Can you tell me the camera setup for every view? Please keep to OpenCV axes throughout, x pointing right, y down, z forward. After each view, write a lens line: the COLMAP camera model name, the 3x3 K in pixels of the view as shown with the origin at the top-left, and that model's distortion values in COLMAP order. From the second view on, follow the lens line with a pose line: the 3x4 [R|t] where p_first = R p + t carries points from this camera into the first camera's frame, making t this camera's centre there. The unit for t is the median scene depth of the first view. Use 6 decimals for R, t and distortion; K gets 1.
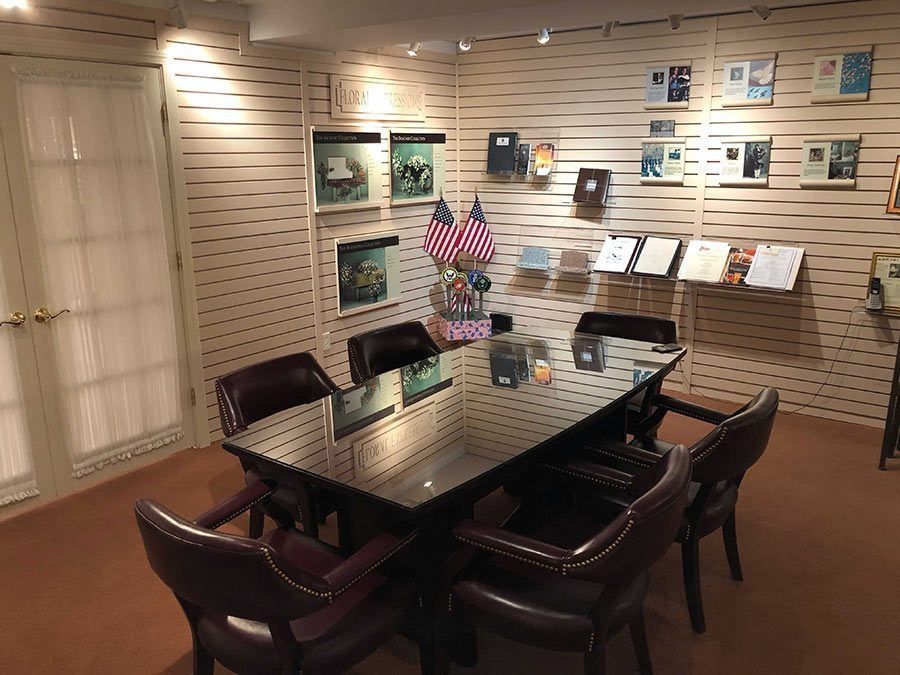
lens RADIAL K [[732.0, 0, 450.0], [0, 732.0, 337.5], [0, 0, 1]] dist [-0.004942, -0.003565]
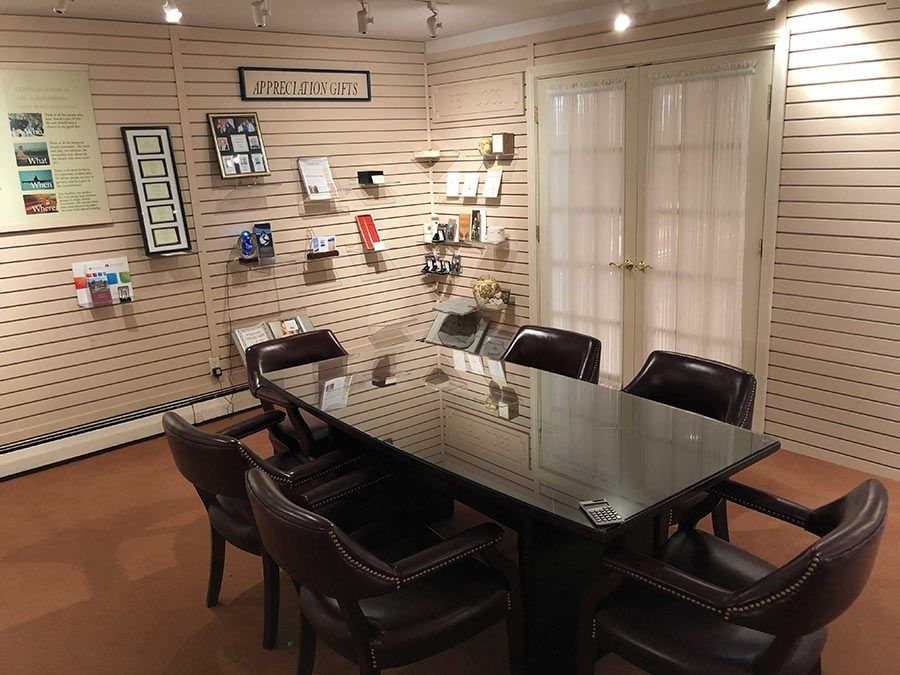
lens RADIAL K [[732.0, 0, 450.0], [0, 732.0, 337.5], [0, 0, 1]] dist [-0.004942, -0.003565]
pose [[-0.255013, 0.262159, -0.930721, 0.717616], [-0.195482, 0.928692, 0.315148, -0.235229], [0.946971, 0.262306, -0.185582, 0.875393]]
